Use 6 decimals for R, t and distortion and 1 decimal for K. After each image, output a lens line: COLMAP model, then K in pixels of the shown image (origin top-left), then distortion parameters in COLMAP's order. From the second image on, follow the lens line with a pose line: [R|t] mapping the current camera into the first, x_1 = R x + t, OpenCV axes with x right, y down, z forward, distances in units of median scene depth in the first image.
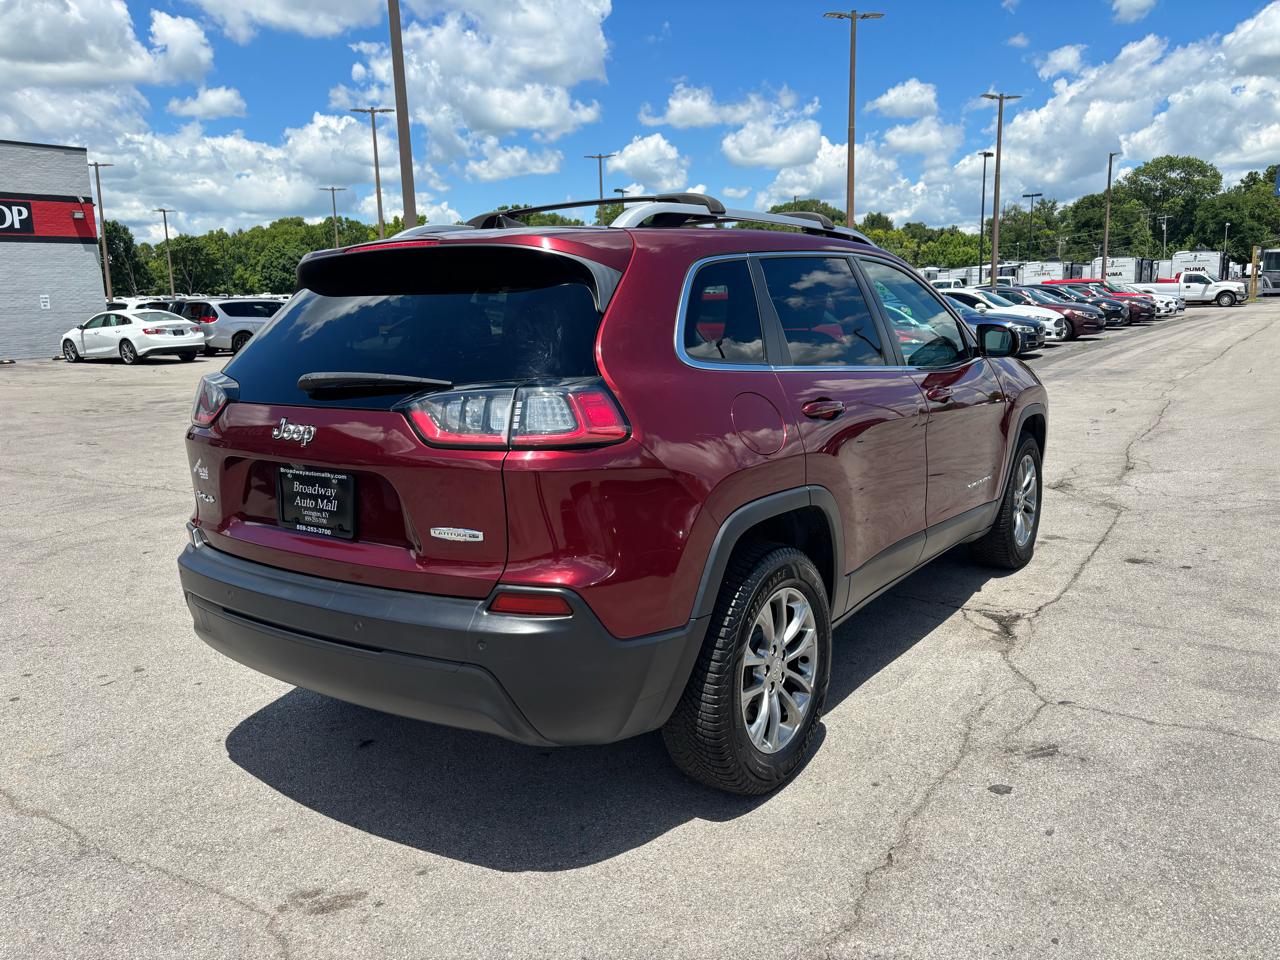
lens RADIAL K [[965.6, 0, 650.6], [0, 965.6, 485.6], [0, 0, 1]] dist [0.041017, -0.040862]
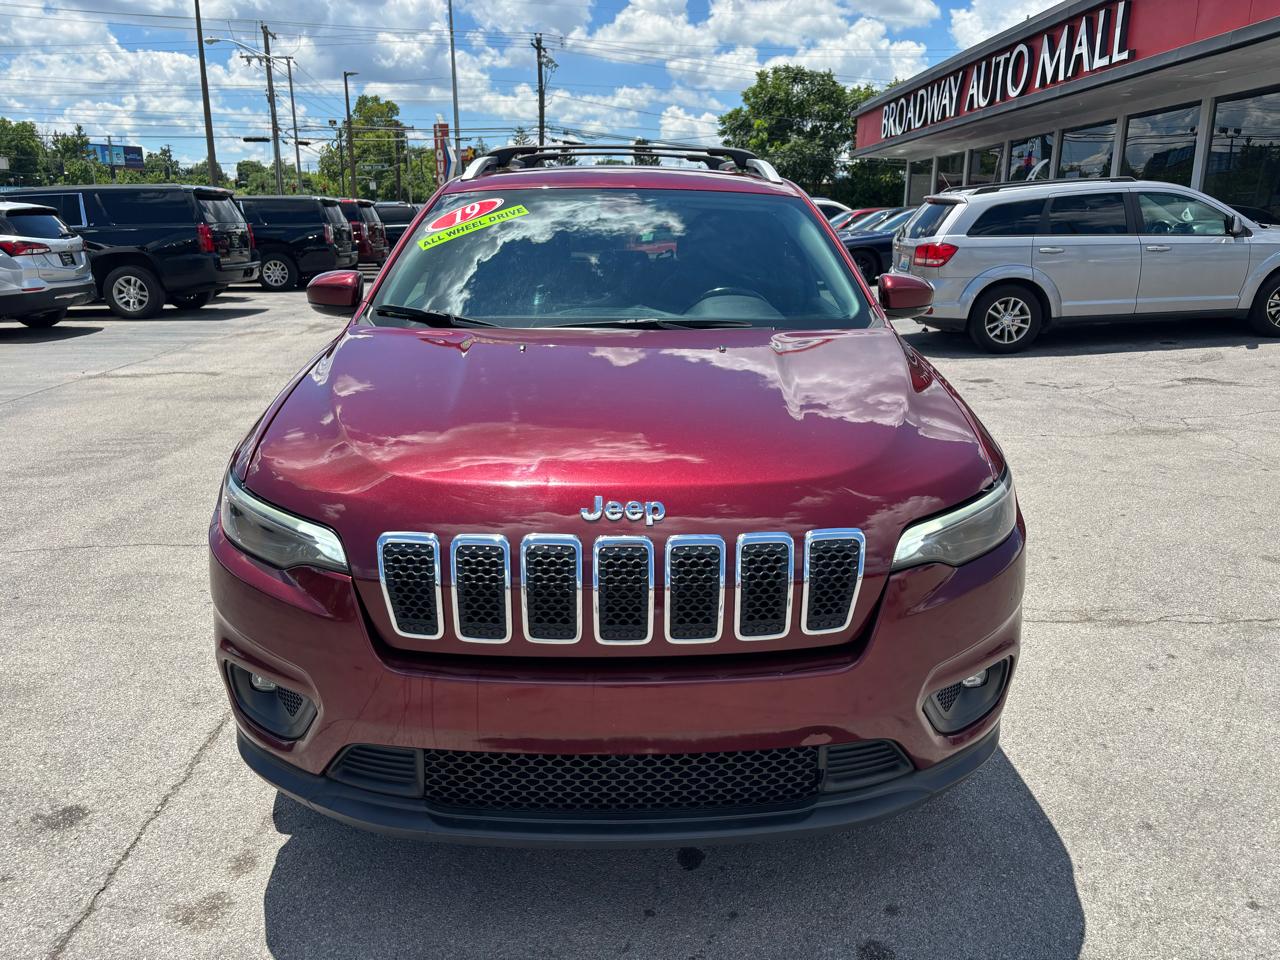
lens RADIAL K [[965.6, 0, 645.7], [0, 965.6, 479.8], [0, 0, 1]] dist [0.041017, -0.040862]
pose [[-0.807956, 0.176827, -0.562084, 0.073062], [-0.090984, 0.905031, 0.415500, -0.042248], [0.582176, 0.386846, -0.715137, 0.207184]]
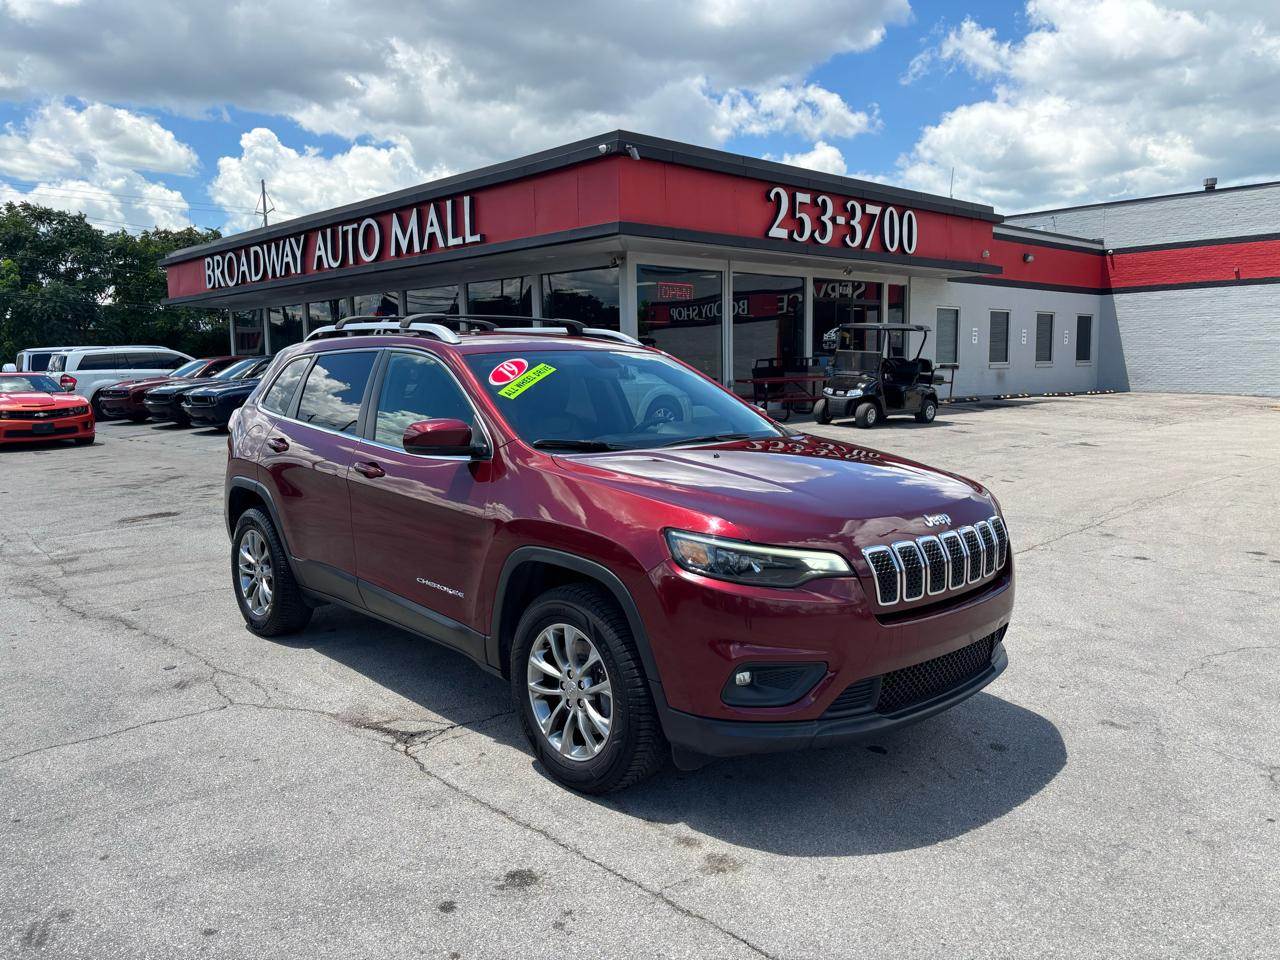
lens RADIAL K [[965.6, 0, 650.7], [0, 965.6, 473.7], [0, 0, 1]] dist [0.041017, -0.040862]
pose [[-0.206311, 0.141375, -0.968220, 0.141817], [-0.166821, 0.969938, 0.177172, -0.036823], [0.964161, 0.198072, -0.176524, 0.161633]]
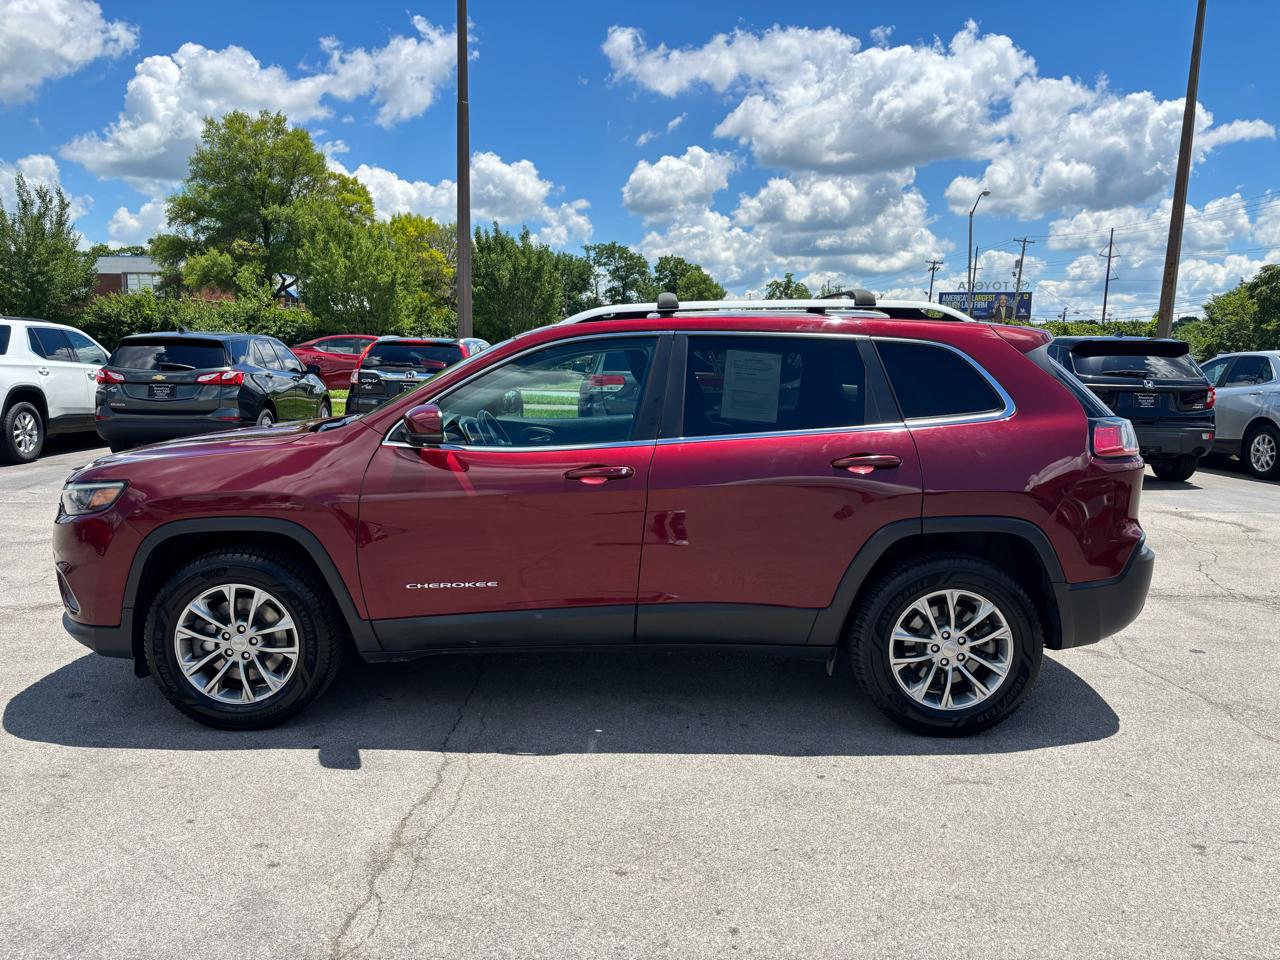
lens RADIAL K [[970.9, 0, 638.1], [0, 970.9, 478.6], [0, 0, 1]] dist [0.039079, -0.038956]
pose [[-0.568735, -0.082437, 0.818379, -0.097254], [0.156247, 0.966020, 0.205894, -0.034333], [-0.807544, 0.244968, -0.536529, 0.187105]]
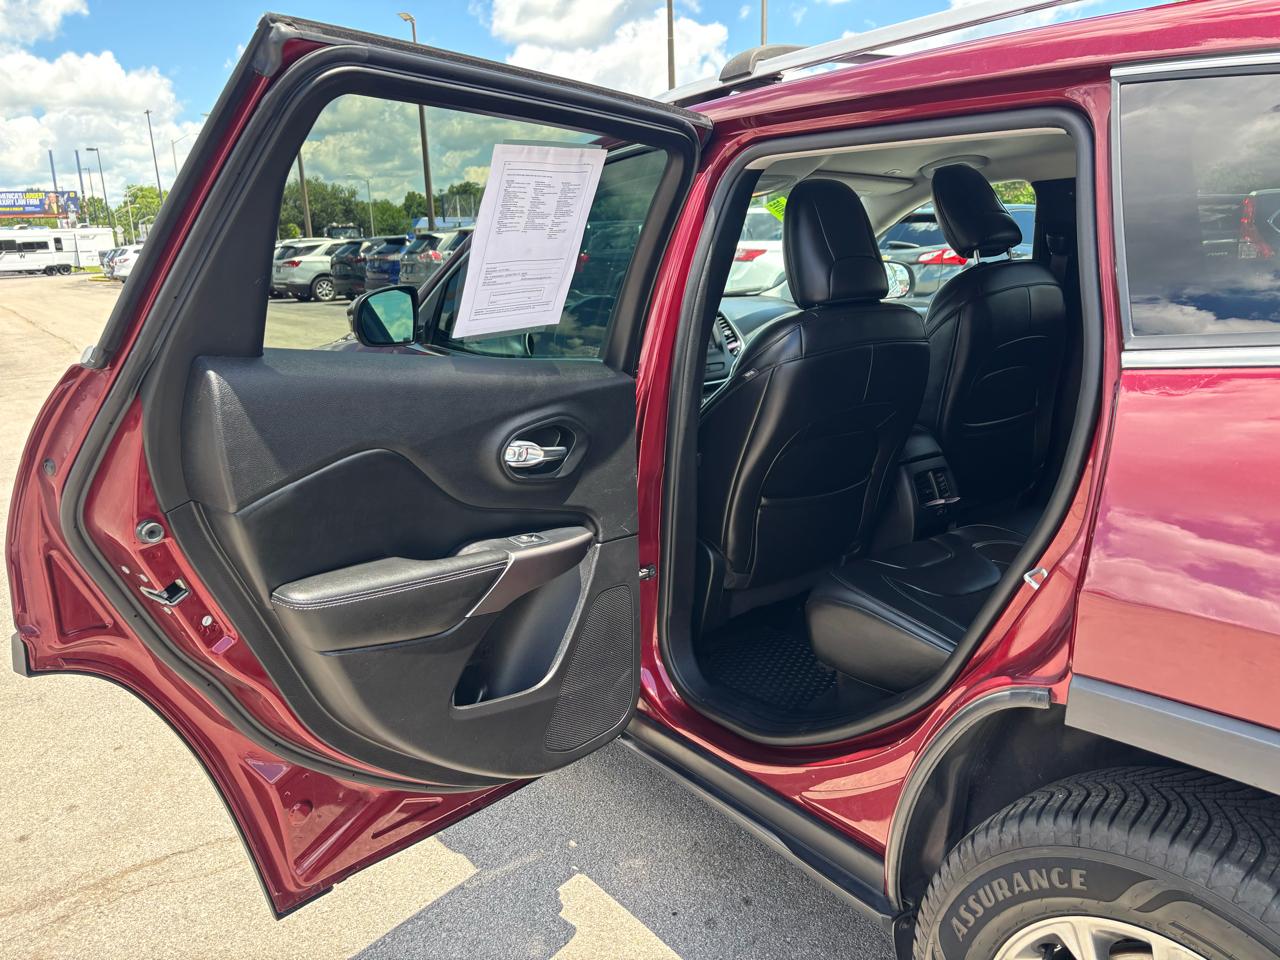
lens RADIAL K [[970.9, 0, 642.8], [0, 970.9, 493.9], [0, 0, 1]] dist [0.039079, -0.038956]
pose [[0.323011, -0.215772, 0.921469, -0.061070], [0.197529, 0.967590, 0.157330, -0.017312], [-0.925552, 0.131198, 0.355164, 0.109623]]
